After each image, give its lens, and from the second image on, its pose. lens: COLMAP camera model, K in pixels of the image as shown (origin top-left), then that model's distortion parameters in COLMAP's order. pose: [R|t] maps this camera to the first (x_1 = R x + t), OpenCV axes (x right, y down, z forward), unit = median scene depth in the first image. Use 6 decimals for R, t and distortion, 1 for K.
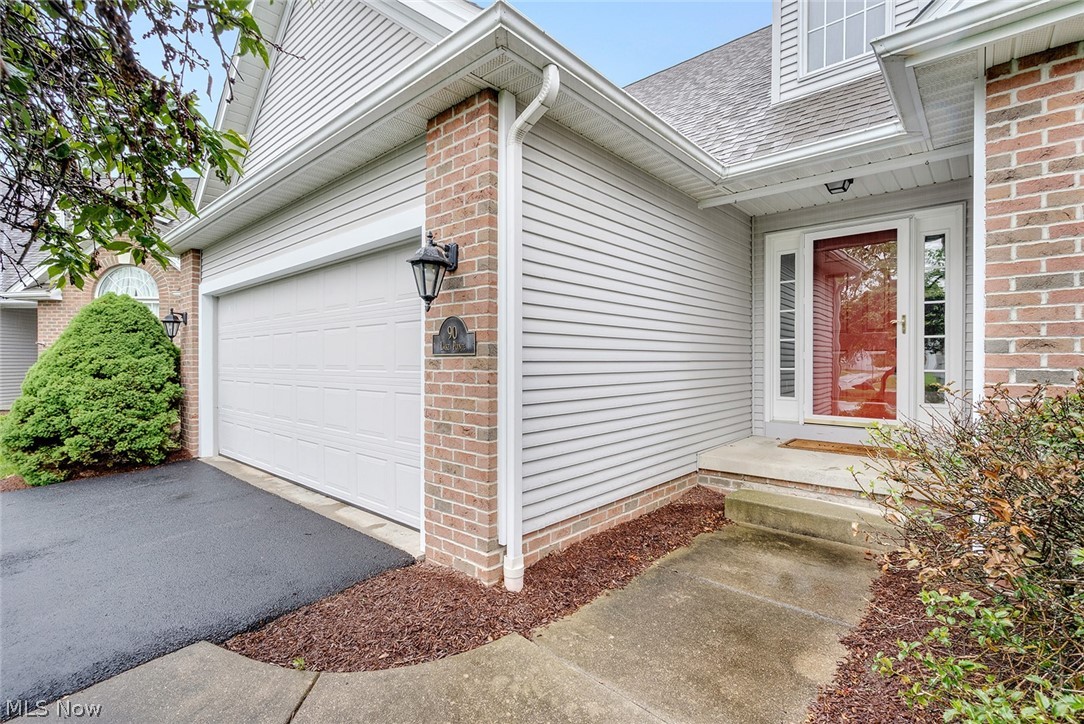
lens RADIAL K [[495.4, 0, 549.0], [0, 495.4, 362.9], [0, 0, 1]] dist [-0.003174, 0.000162]
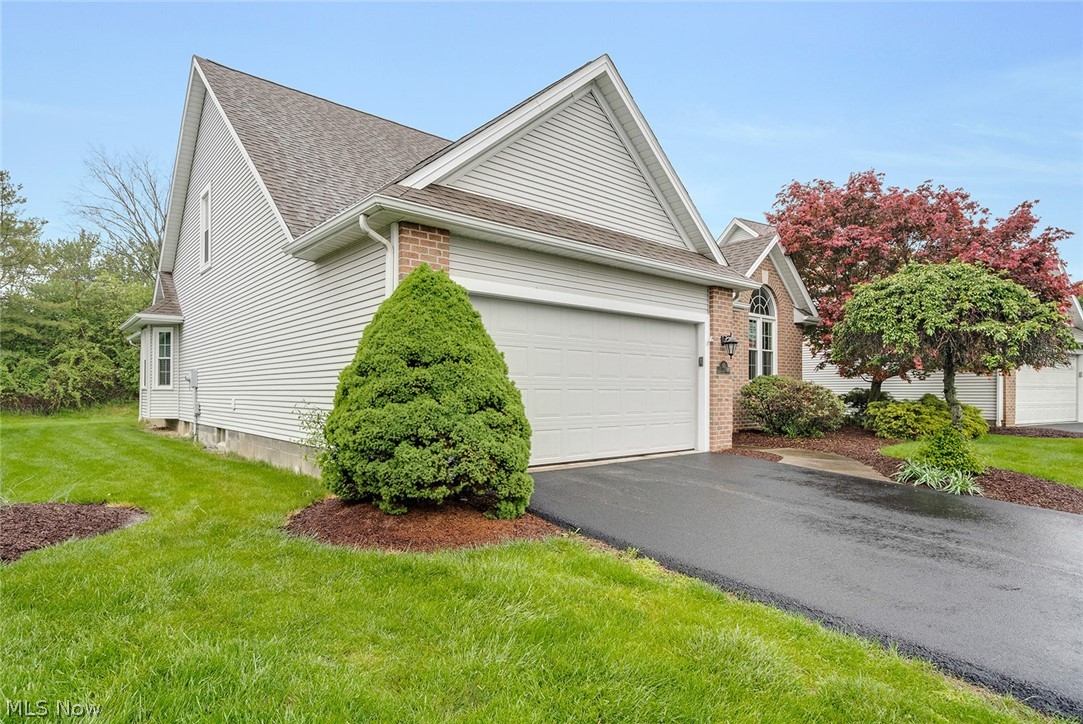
lens RADIAL K [[589.8, 0, 539.4], [0, 589.8, 368.2], [0, 0, 1]] dist [-0.000879, -0.000139]
pose [[0.142487, 0.036864, 0.989110, -2.021637], [-0.005850, 0.999320, -0.036402, 0.043970], [-0.989779, -0.000599, 0.142605, 0.850228]]
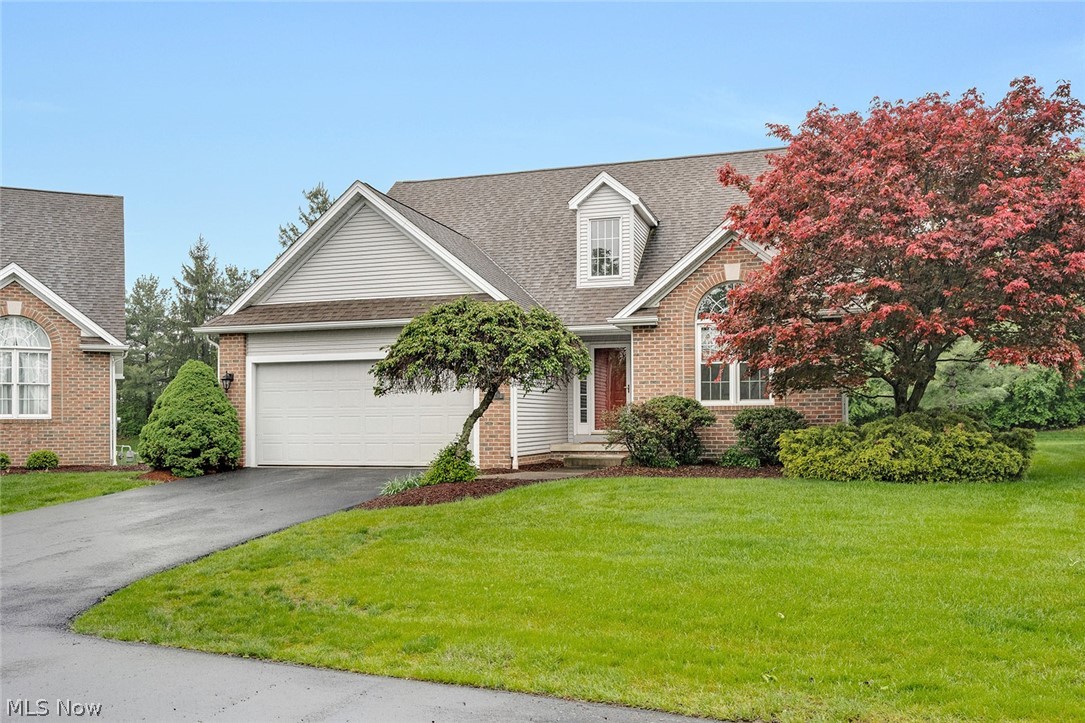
lens RADIAL K [[908.3, 0, 546.2], [0, 908.3, 363.4], [0, 0, 1]] dist [-0.005833, -0.005656]
pose [[0.908205, 0.020730, 0.418011, -1.263271], [0.008014, 0.997728, -0.066892, 0.076666], [-0.418448, 0.064102, 0.905976, -2.407872]]
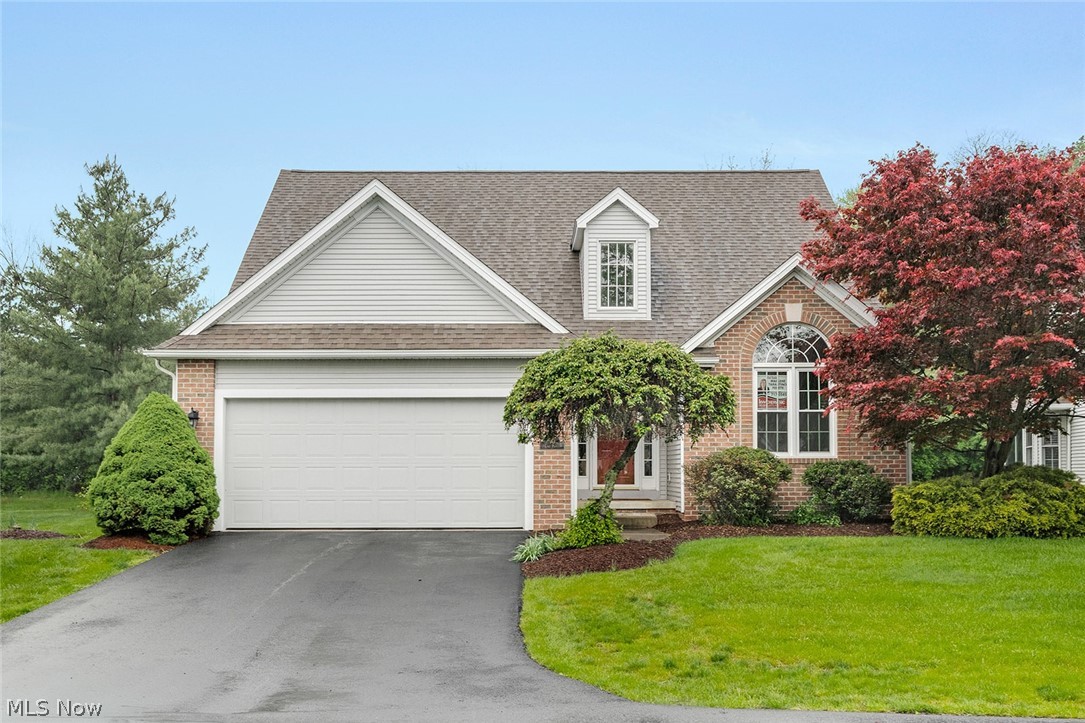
lens RADIAL K [[1151.6, 0, 541.6], [0, 1151.6, 362.9], [0, 0, 1]] dist [0.000269, 0.000000]
pose [[0.739742, 0.062824, 0.669951, -2.442580], [0.003579, 0.995251, -0.097279, 0.068606], [-0.672881, 0.074359, 0.736004, -1.982019]]
